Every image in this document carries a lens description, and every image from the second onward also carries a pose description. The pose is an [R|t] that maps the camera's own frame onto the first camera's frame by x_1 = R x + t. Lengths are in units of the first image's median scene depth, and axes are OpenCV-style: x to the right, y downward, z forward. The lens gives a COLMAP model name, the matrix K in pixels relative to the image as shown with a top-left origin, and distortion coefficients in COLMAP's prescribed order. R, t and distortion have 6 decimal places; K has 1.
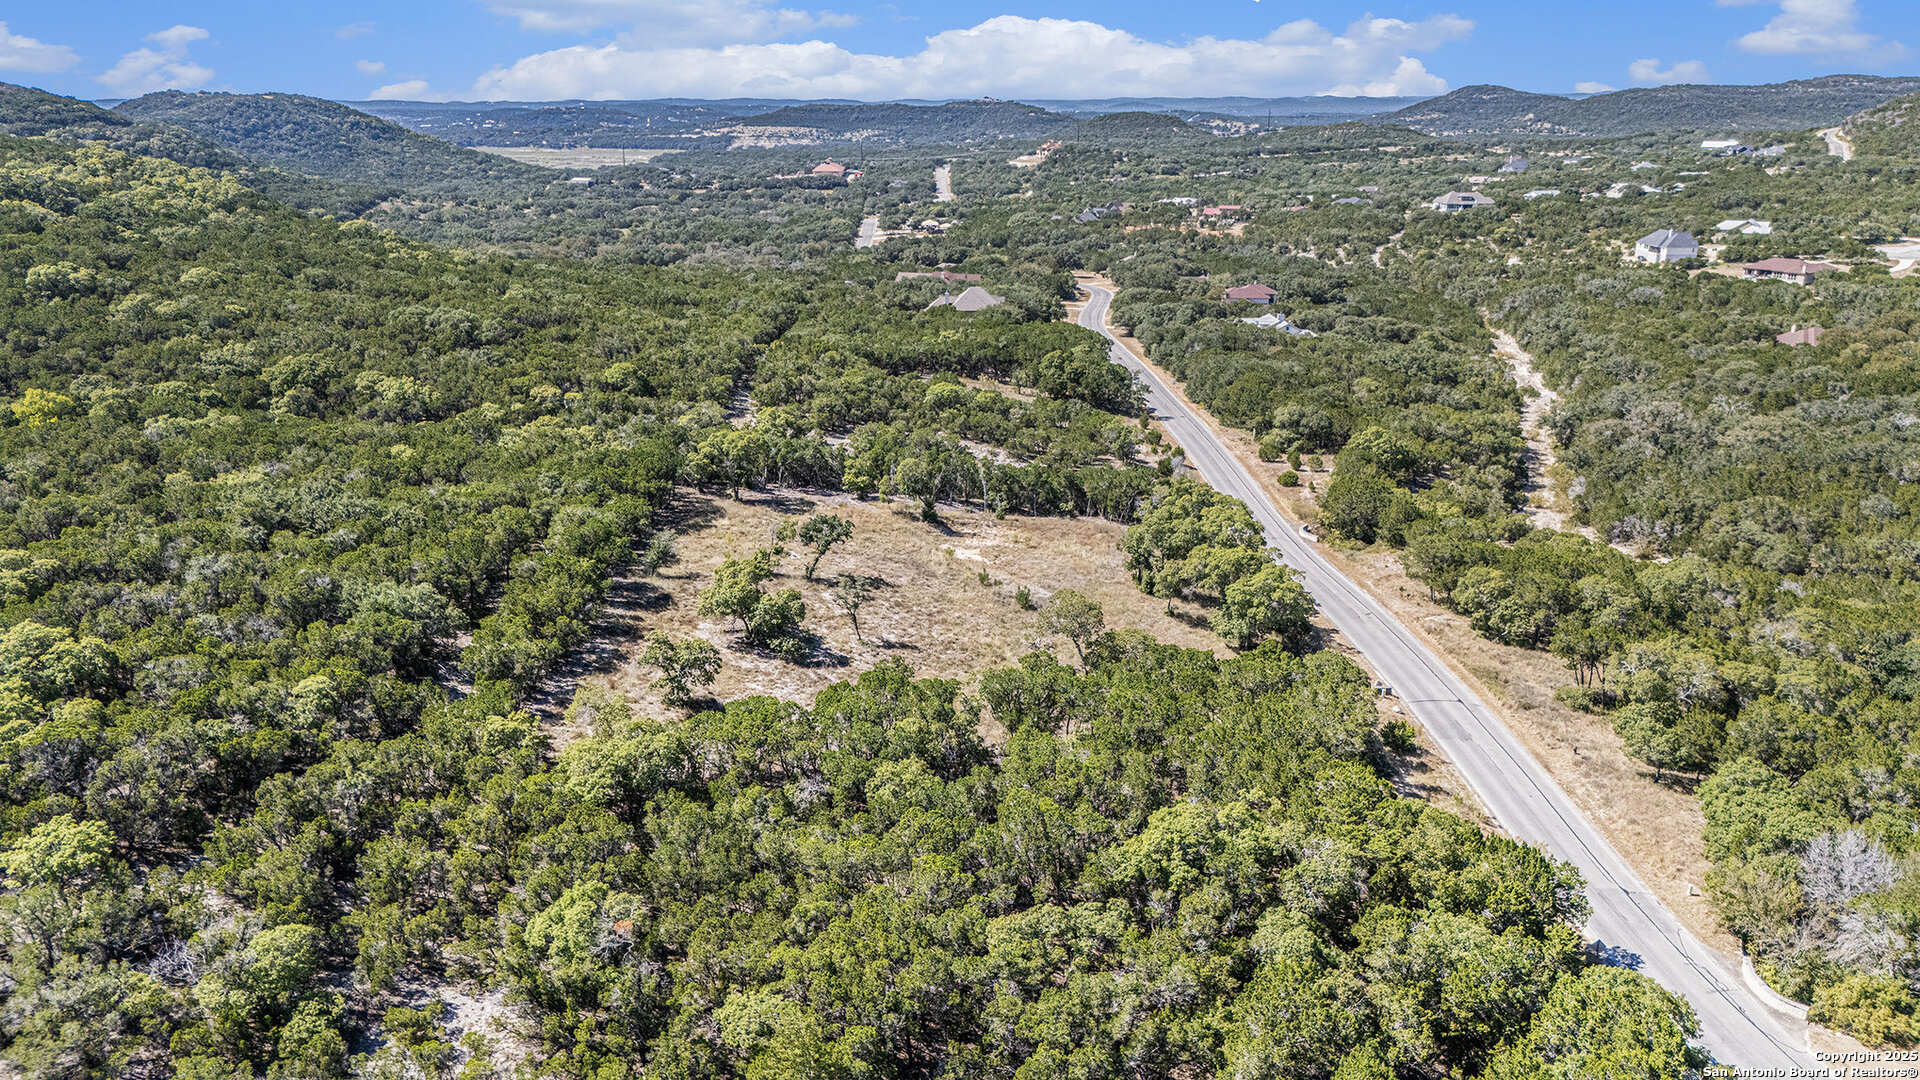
lens RADIAL K [[1386.8, 0, 960.0], [0, 1386.8, 540.0], [0, 0, 1]] dist [0.019405, -0.005803]
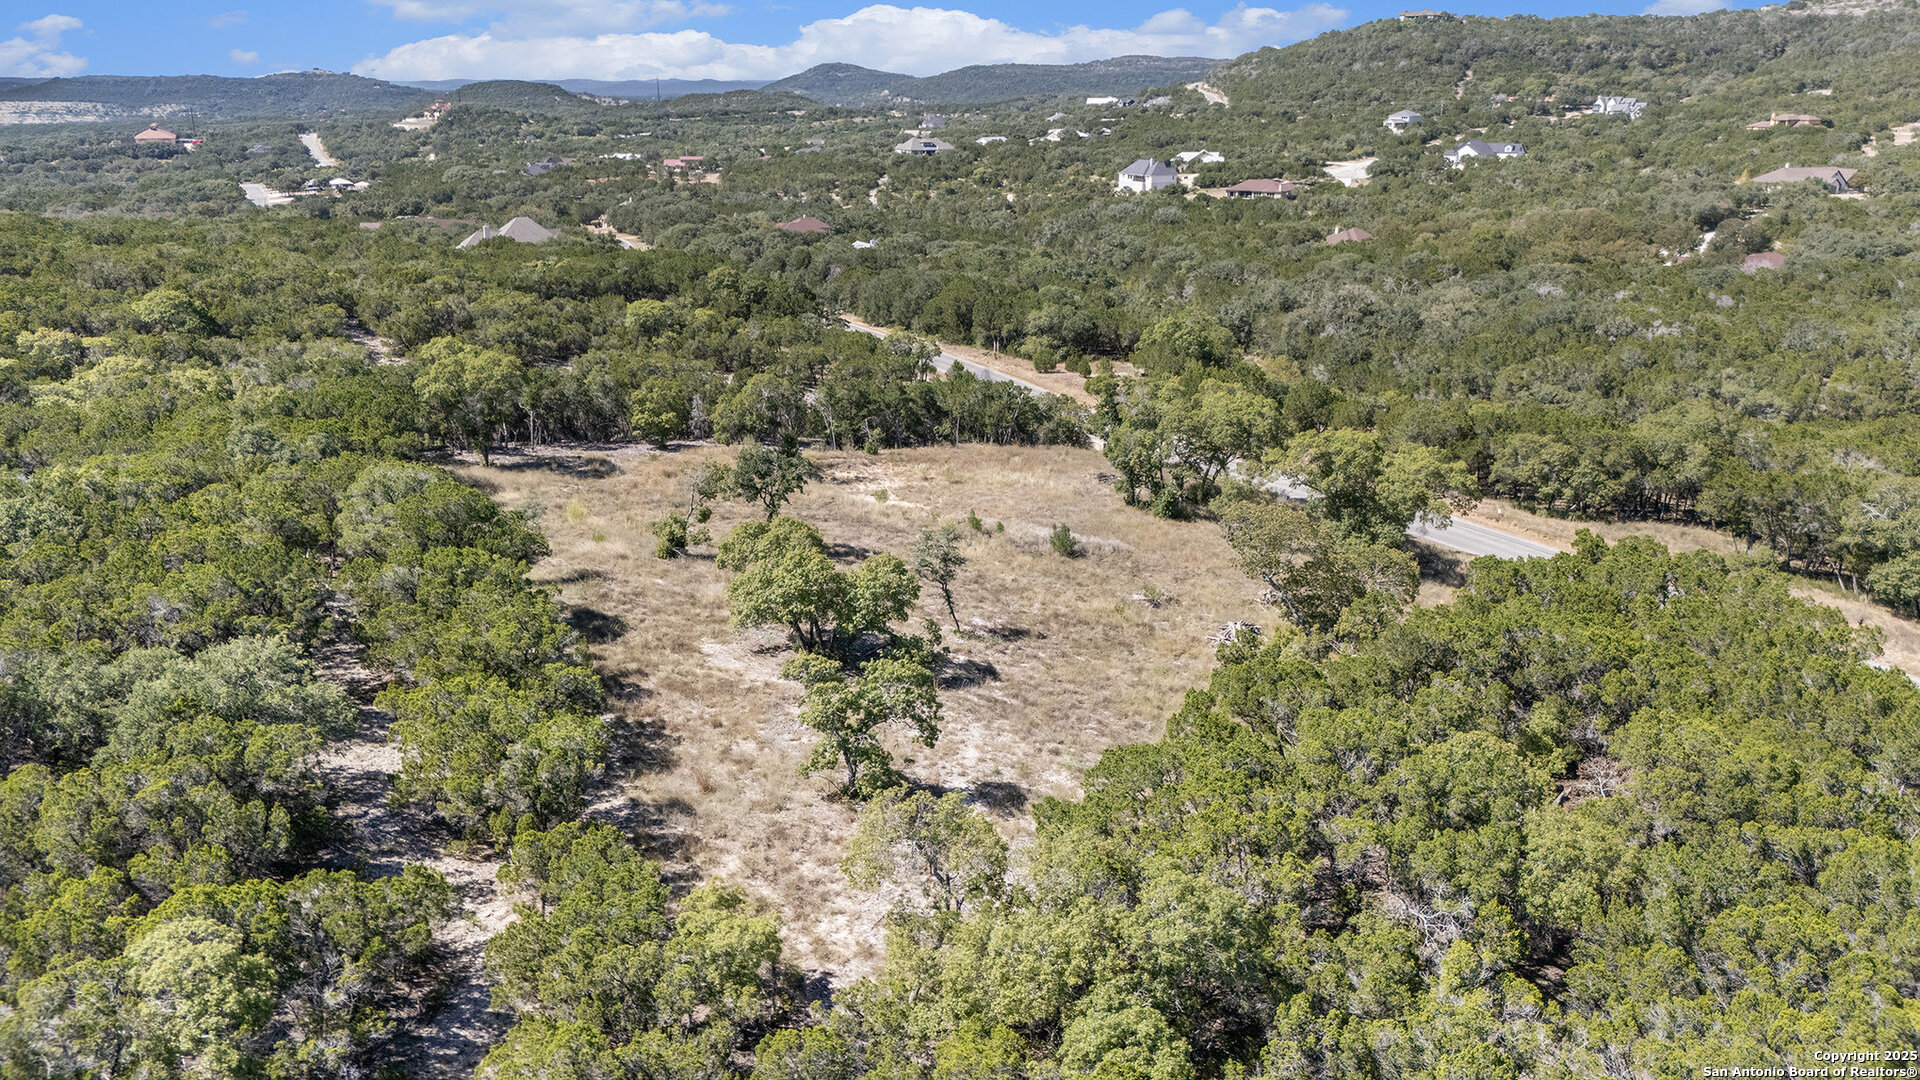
lens RADIAL K [[1392.8, 0, 960.0], [0, 1392.8, 540.0], [0, 0, 1]] dist [0.086783, -0.078205]
pose [[0.912409, -0.127741, 0.388834, -0.062359], [0.122508, 0.991727, 0.038338, 0.002077], [-0.390514, 0.012655, 0.920510, 0.090137]]
